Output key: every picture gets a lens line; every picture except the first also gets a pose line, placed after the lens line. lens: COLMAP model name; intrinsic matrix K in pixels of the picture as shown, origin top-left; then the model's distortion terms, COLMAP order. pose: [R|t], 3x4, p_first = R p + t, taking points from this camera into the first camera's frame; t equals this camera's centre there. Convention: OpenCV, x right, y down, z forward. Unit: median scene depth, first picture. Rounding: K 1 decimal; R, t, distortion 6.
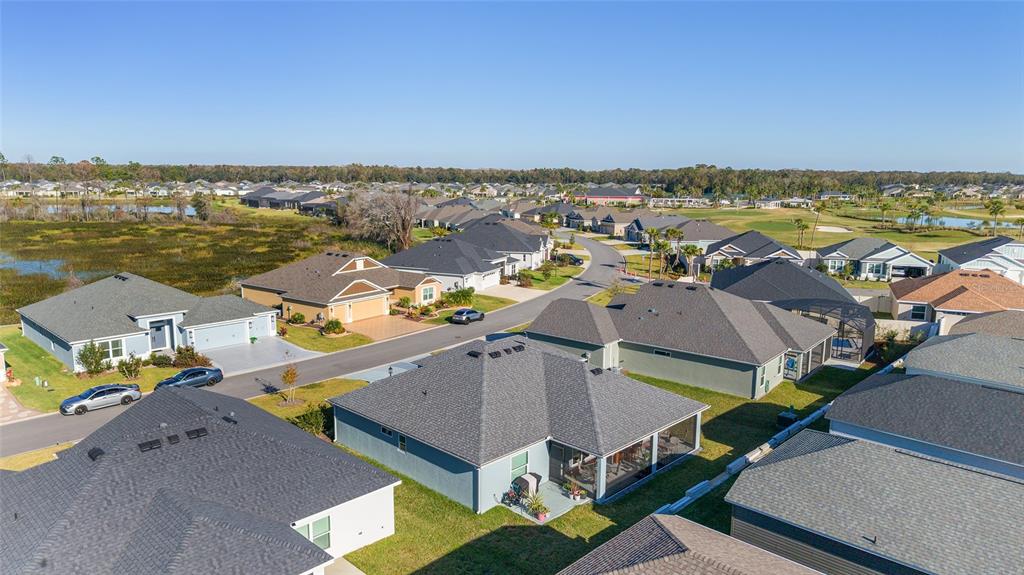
lens RADIAL K [[673.1, 0, 512.0], [0, 673.1, 287.5], [0, 0, 1]] dist [0.007225, -0.001360]
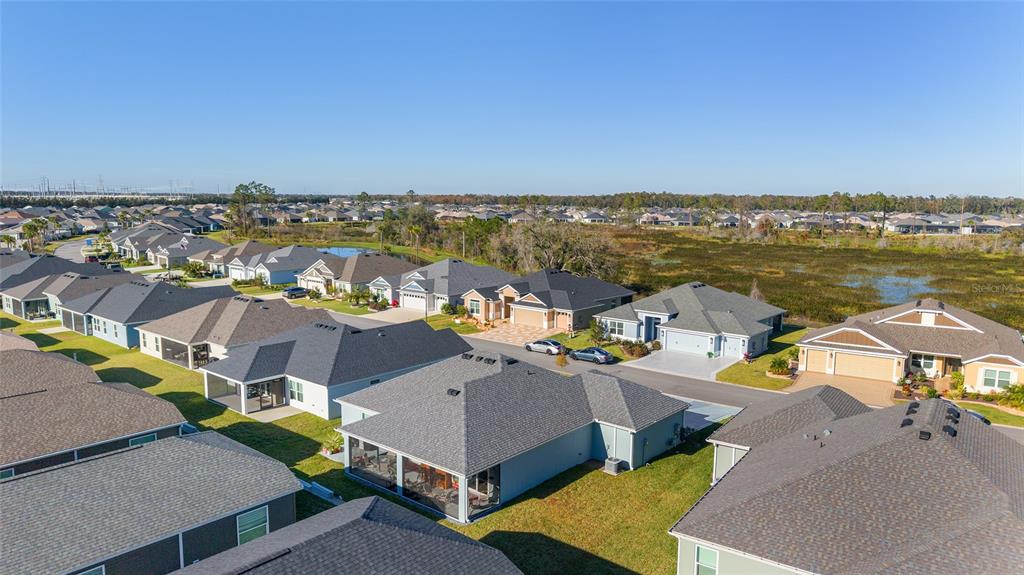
lens RADIAL K [[673.1, 0, 512.0], [0, 673.1, 287.5], [0, 0, 1]] dist [0.007225, -0.001360]
pose [[0.076347, 0.123328, -0.989425, 0.616406], [-0.175255, 0.978532, 0.108447, -0.084537], [0.981558, 0.165122, 0.096322, 0.539048]]
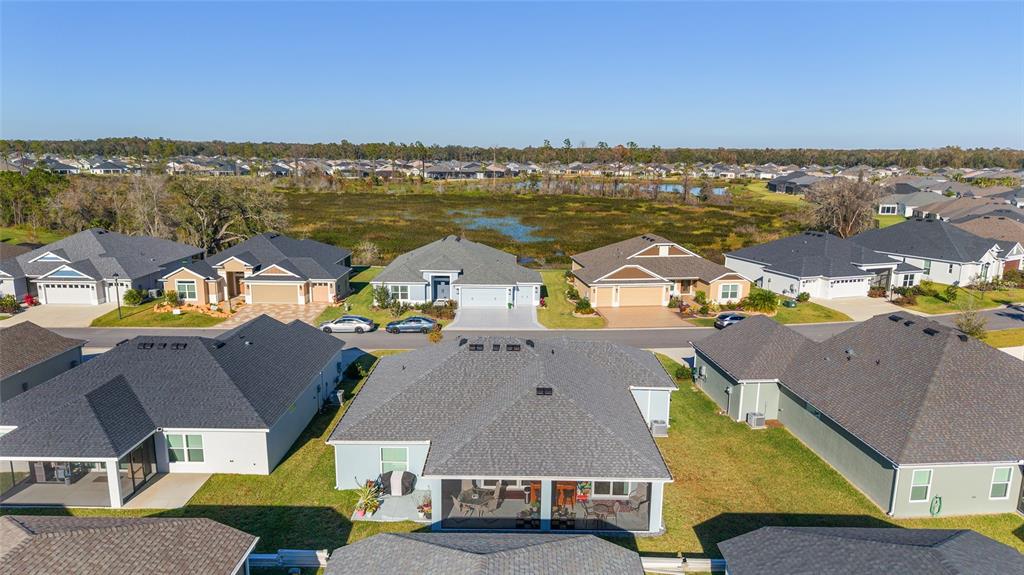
lens RADIAL K [[674.3, 0, 512.0], [0, 674.3, 287.5], [0, 0, 1]] dist [0.023724, -0.003531]
pose [[0.694131, 0.141055, -0.705893, 0.372729], [-0.125367, 0.989316, 0.074411, -0.032104], [0.708848, 0.036845, 0.704399, 0.214030]]
